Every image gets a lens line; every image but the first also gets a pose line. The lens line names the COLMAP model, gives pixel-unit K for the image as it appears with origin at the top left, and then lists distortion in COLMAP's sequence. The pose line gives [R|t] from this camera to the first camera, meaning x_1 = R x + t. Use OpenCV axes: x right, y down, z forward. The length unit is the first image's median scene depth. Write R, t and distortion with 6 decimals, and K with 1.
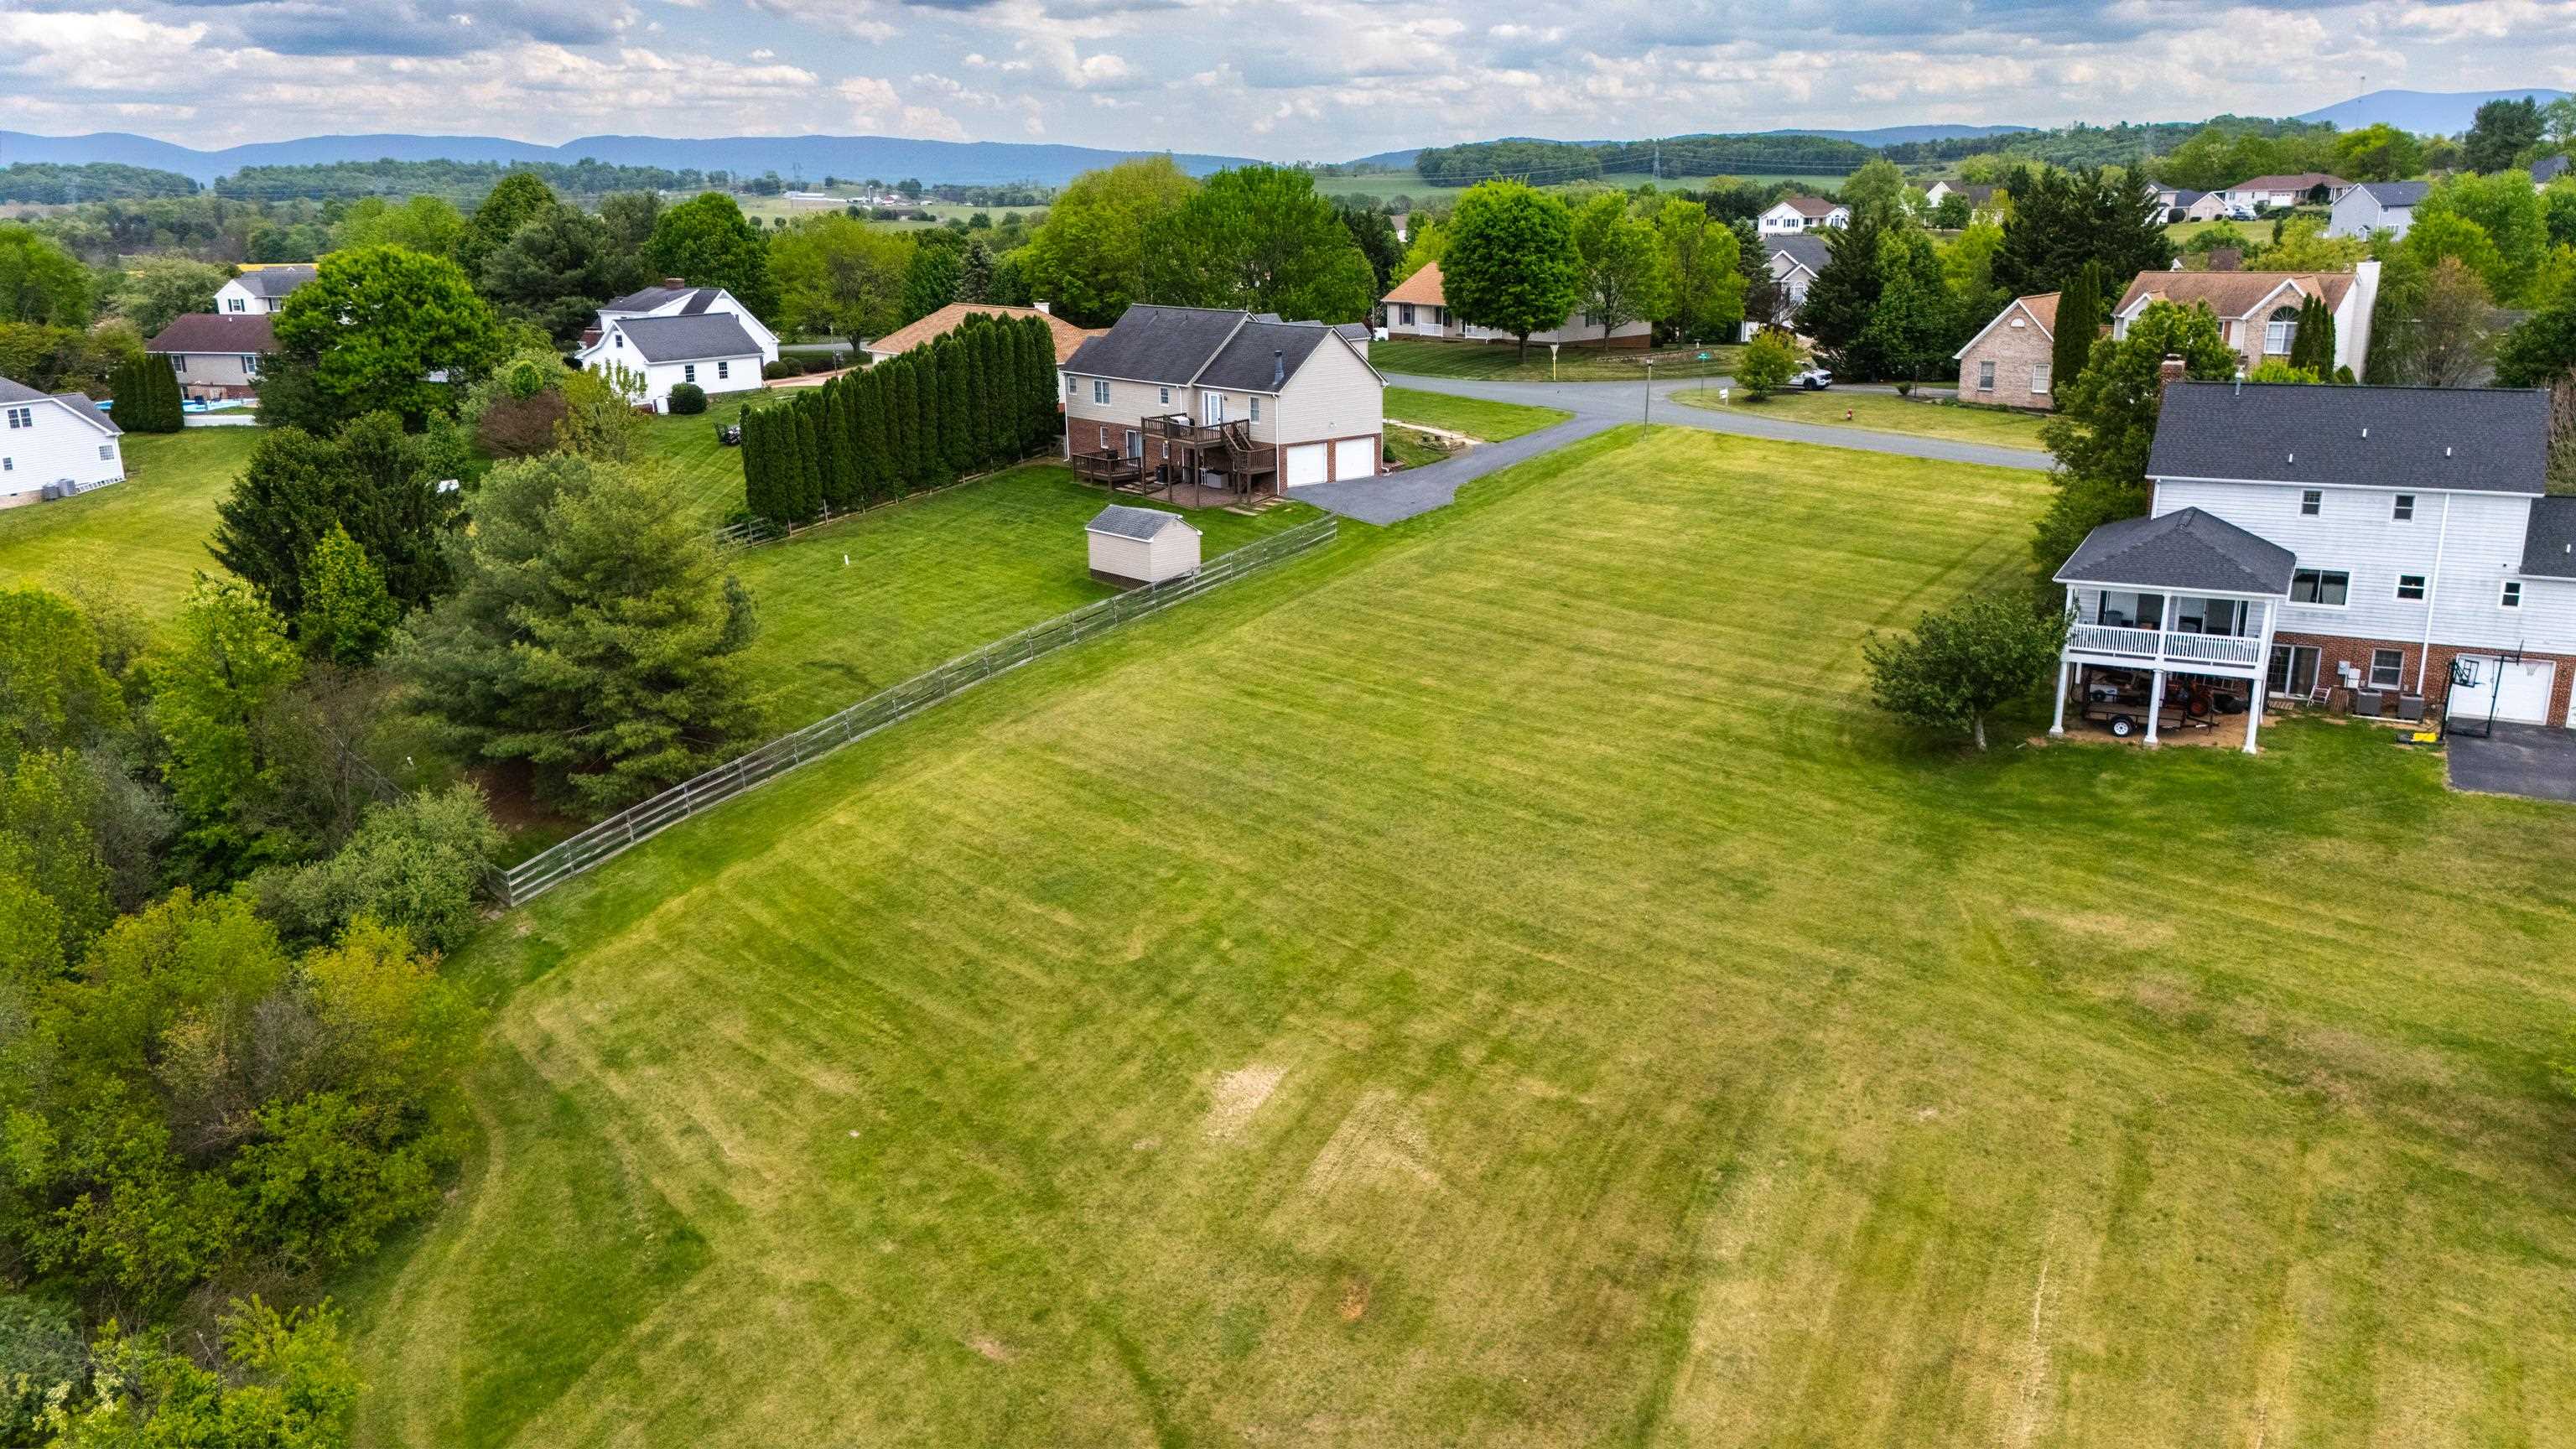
lens RADIAL K [[1896.6, 0, 1287.2], [0, 1896.6, 726.6], [0, 0, 1]] dist [0.075337, -0.075593]
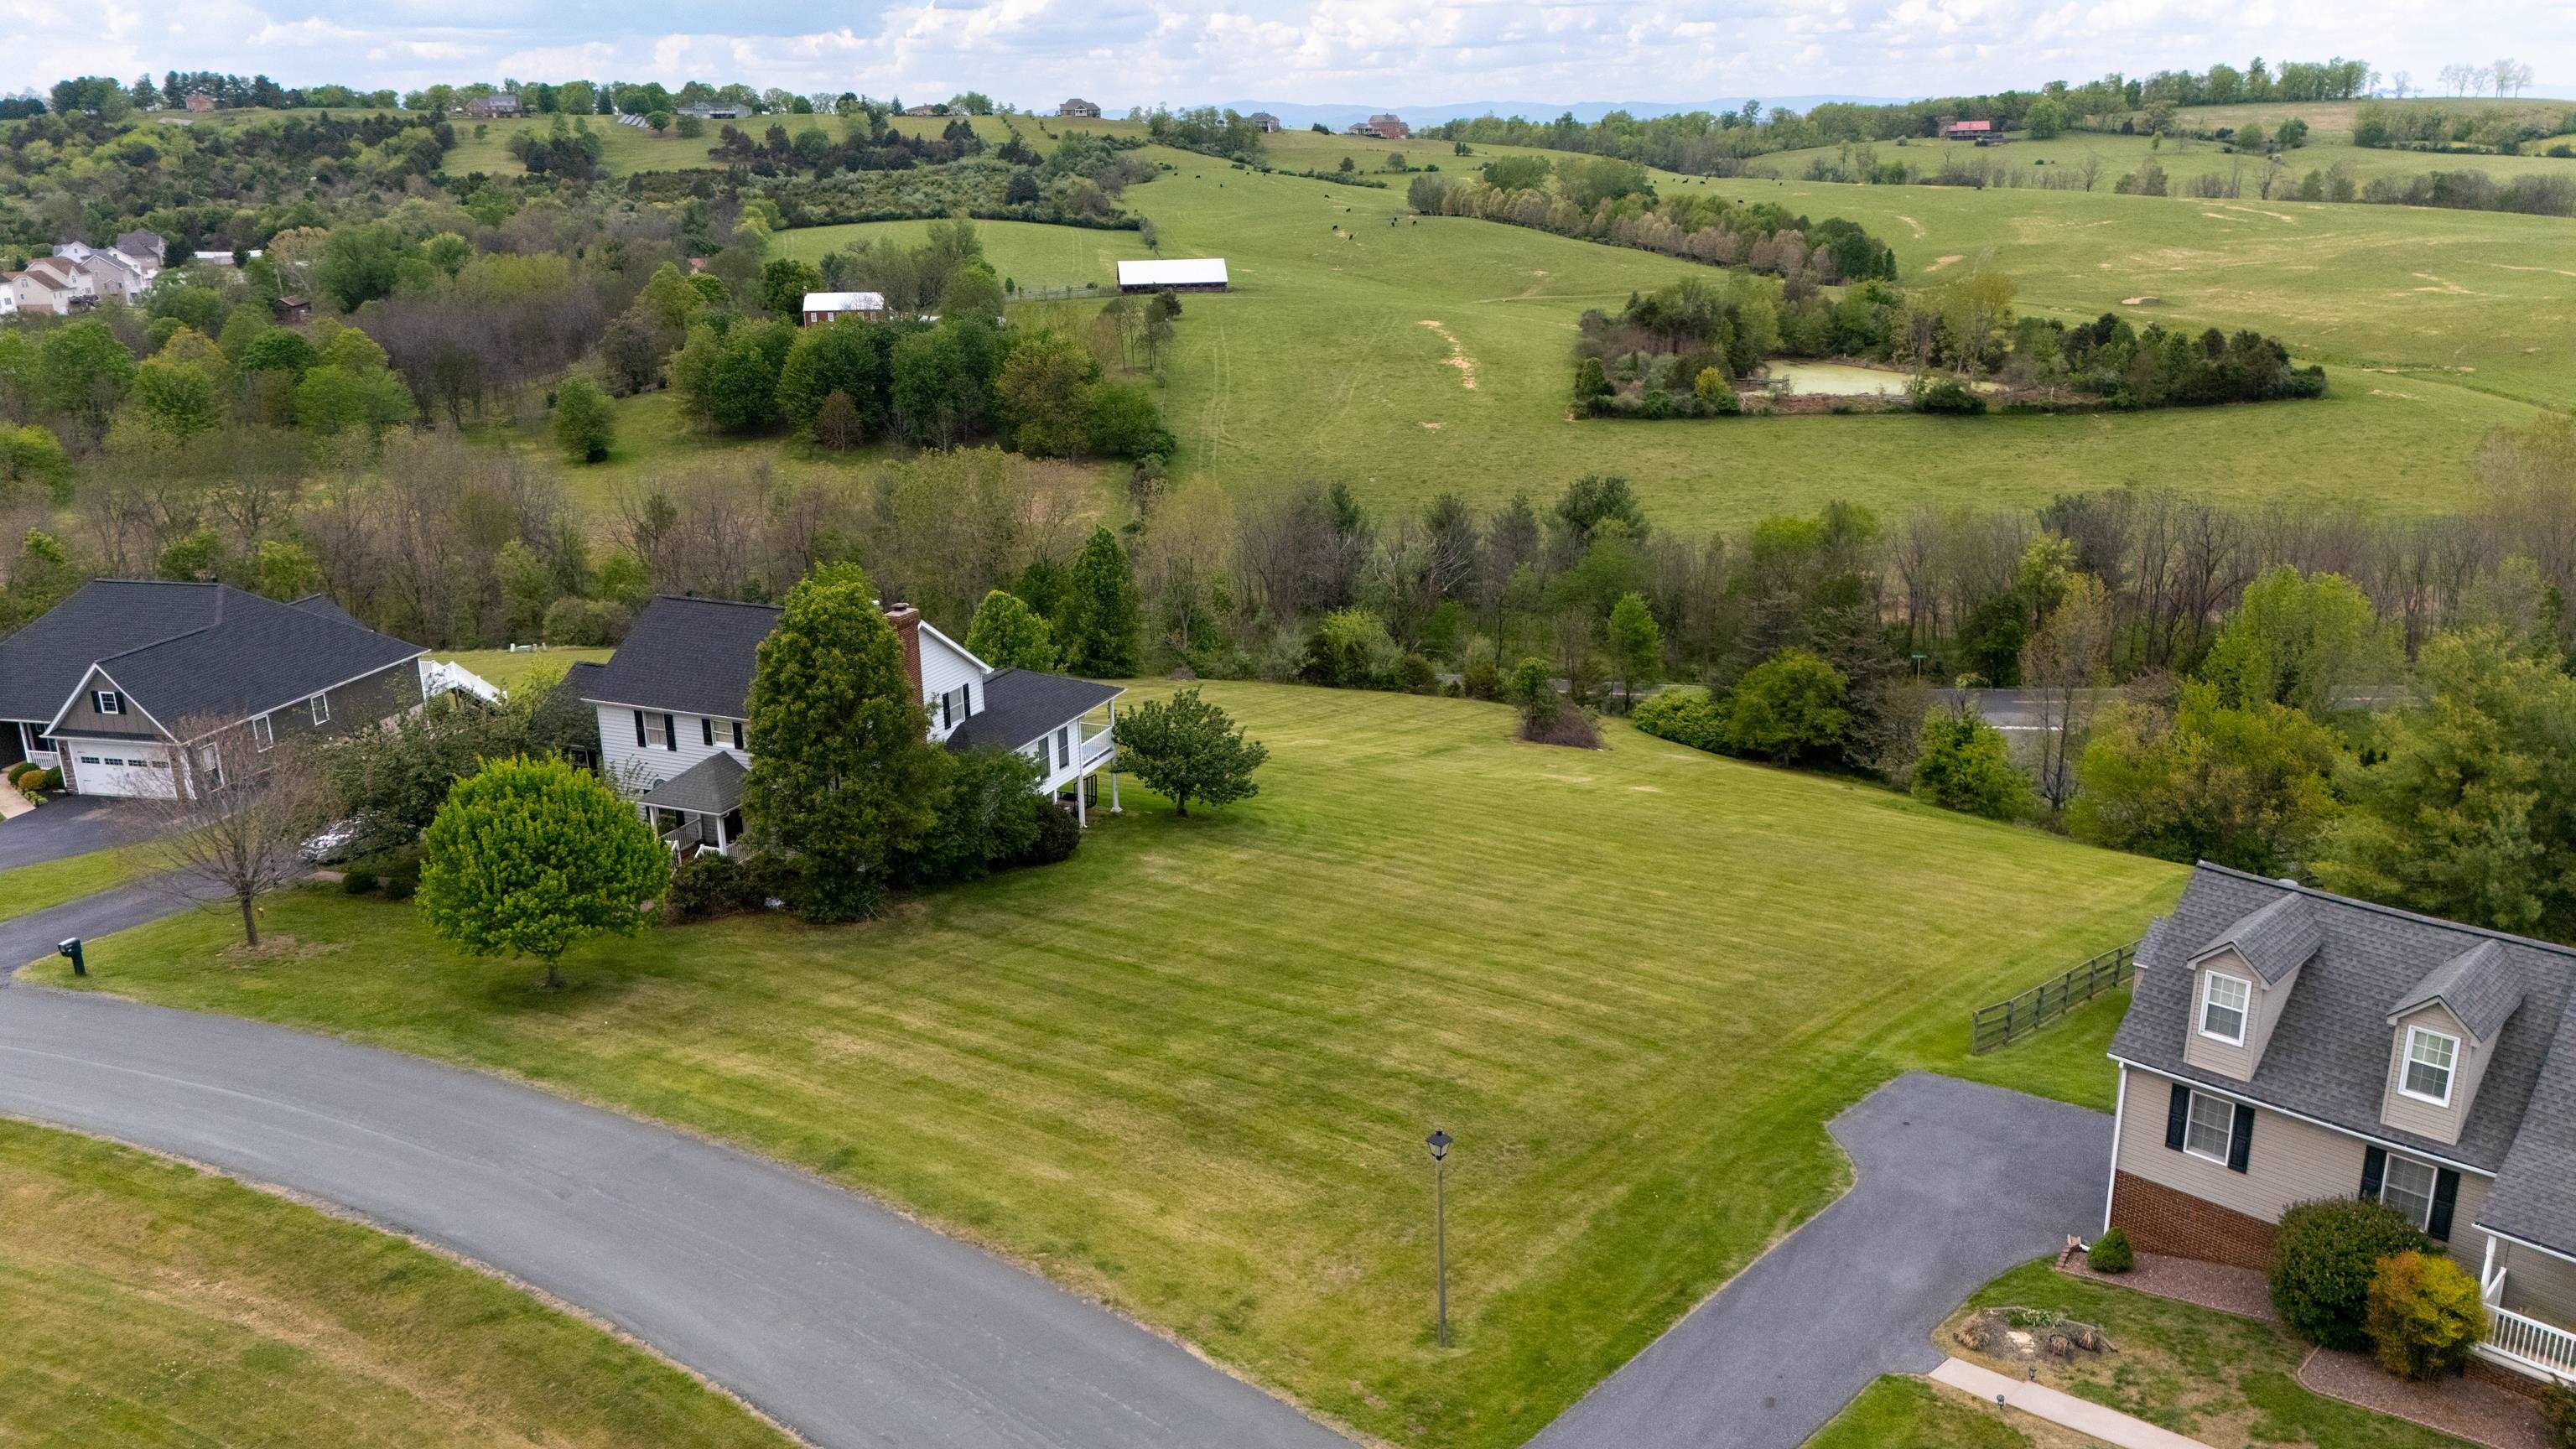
lens RADIAL K [[1896.6, 0, 1285.3], [0, 1896.6, 735.5], [0, 0, 1]] dist [0.075337, -0.075593]
pose [[-0.994699, 0.059022, -0.084207, 0.404263], [0.004062, 0.840796, 0.541337, -0.727831], [0.102752, 0.538126, -0.836578, 2.078711]]
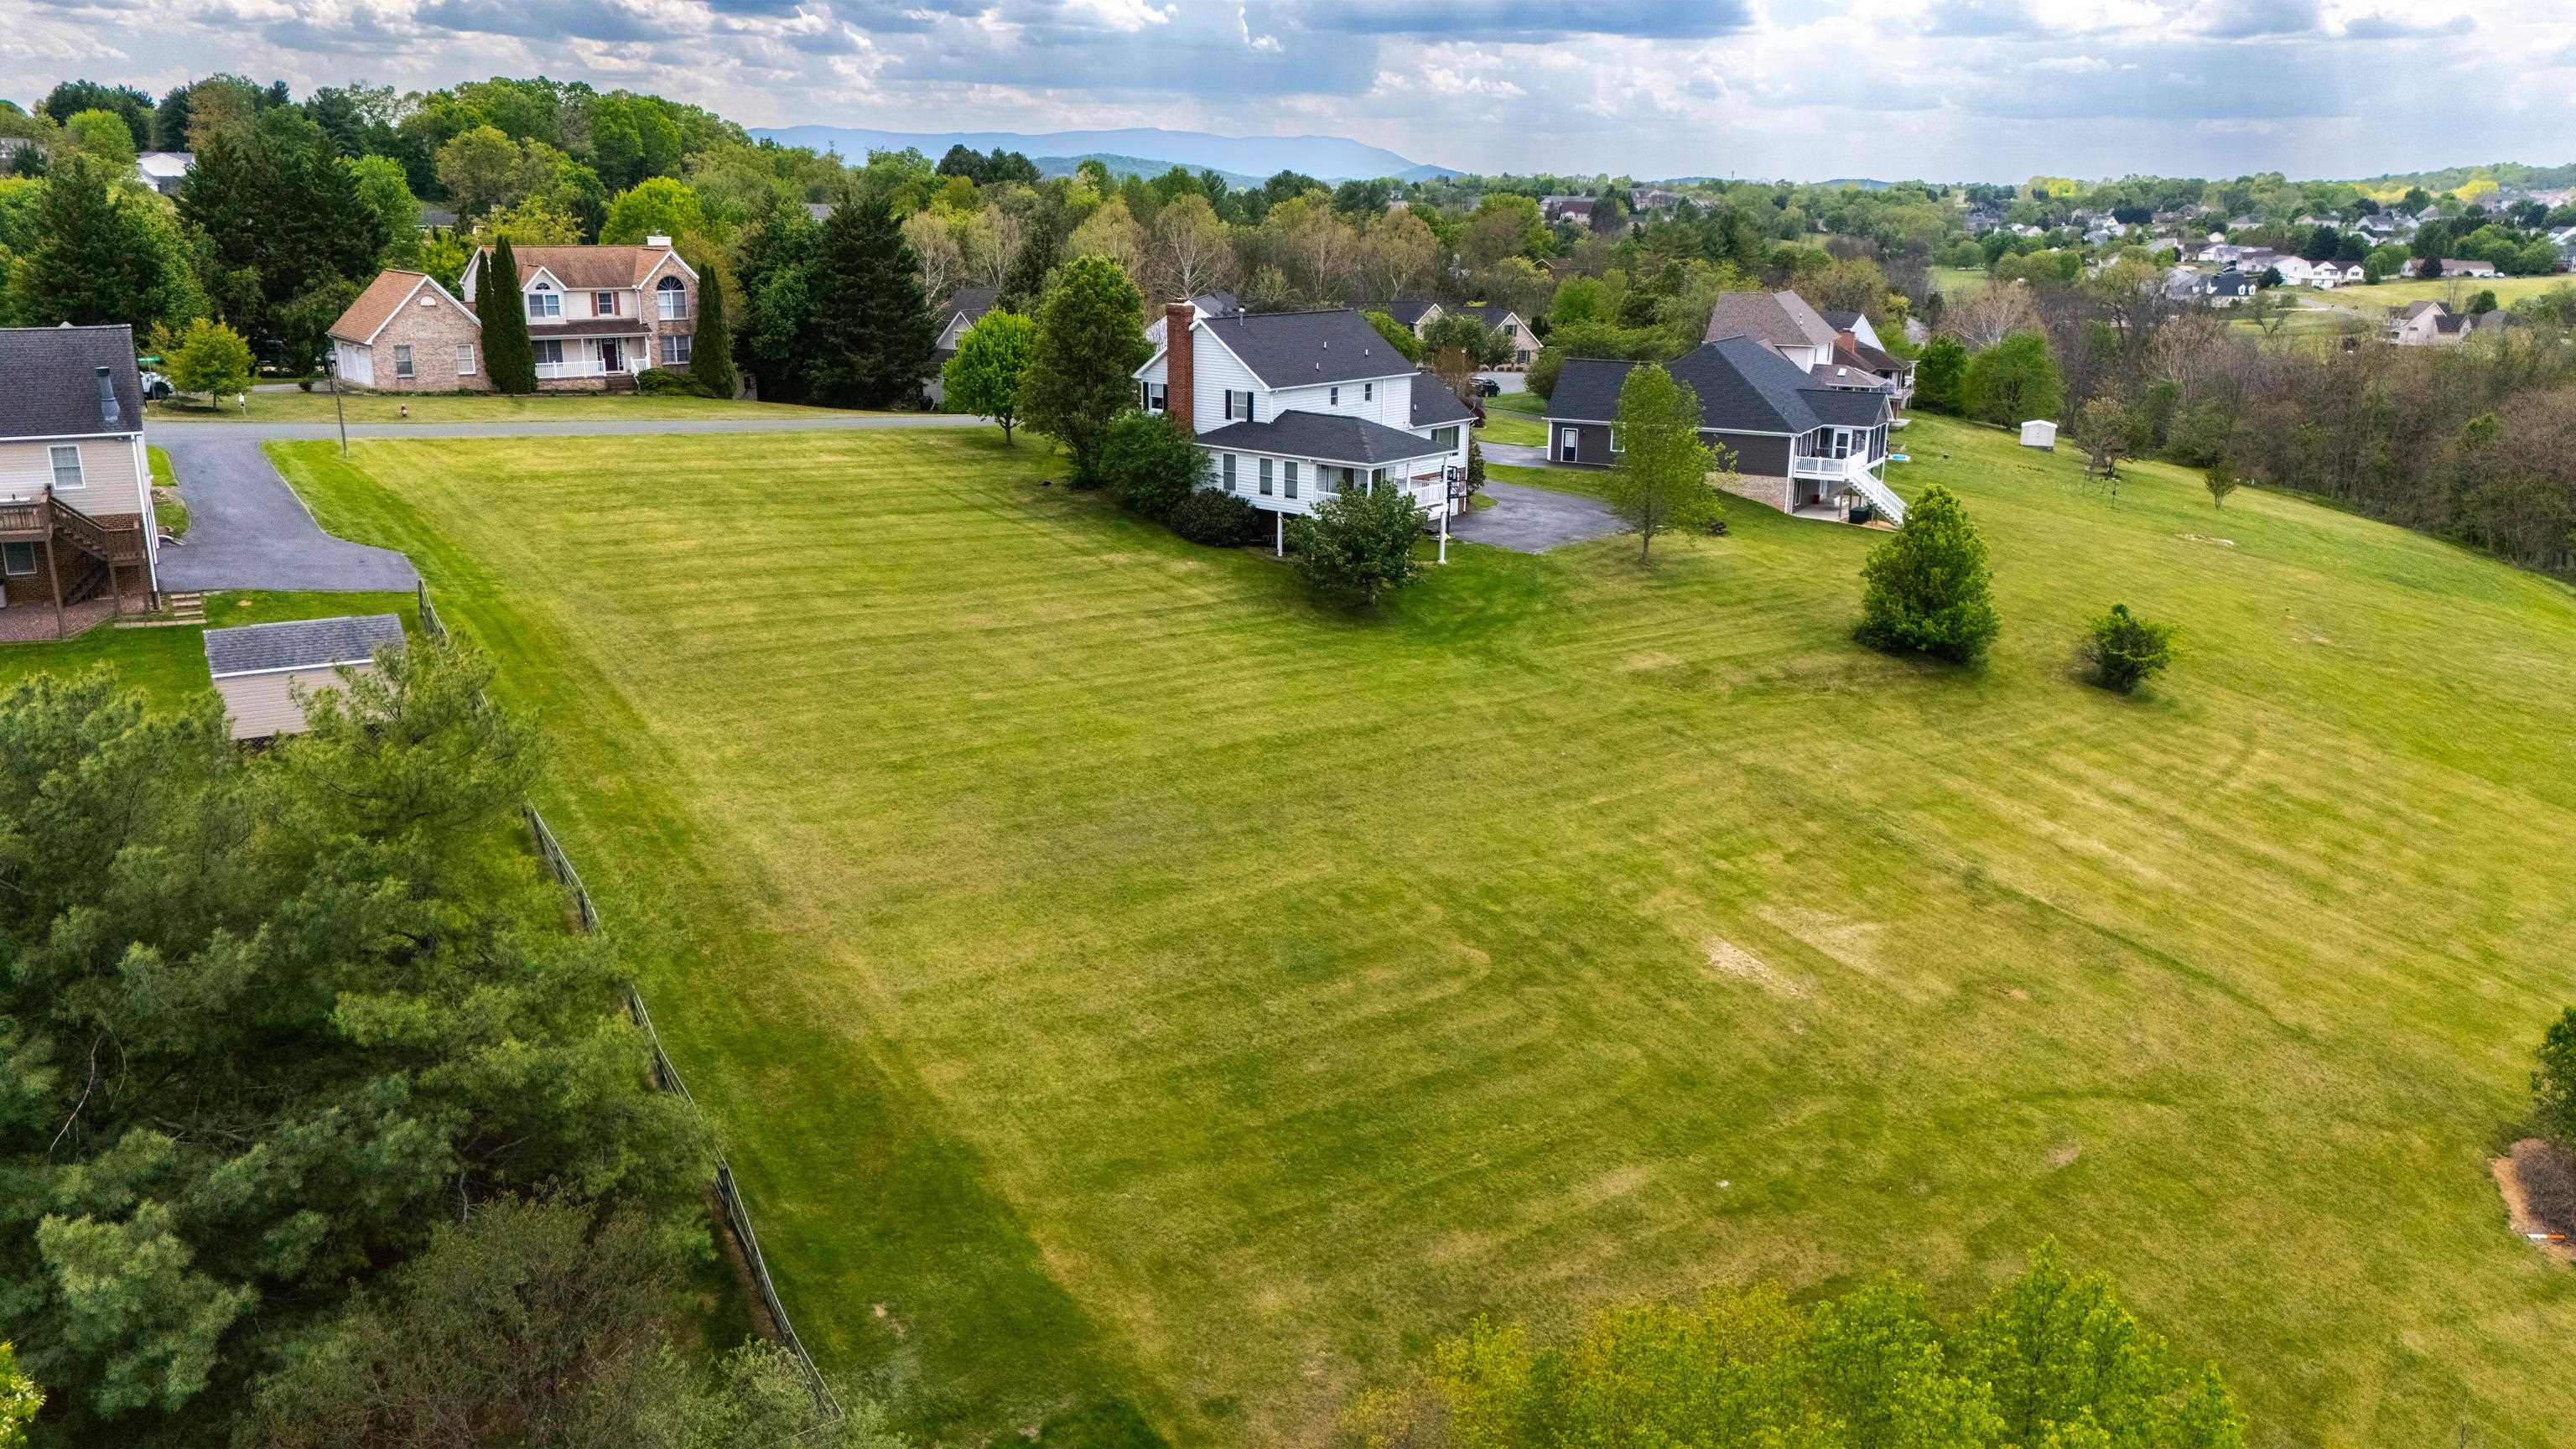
lens RADIAL K [[1896.6, 0, 1291.4], [0, 1896.6, 729.2], [0, 0, 1]] dist [0.075337, -0.075593]
pose [[0.178989, -0.250287, 0.951483, -0.887337], [0.249590, 0.947015, 0.202160, -0.181812], [-0.951666, 0.201296, 0.231974, 0.793999]]
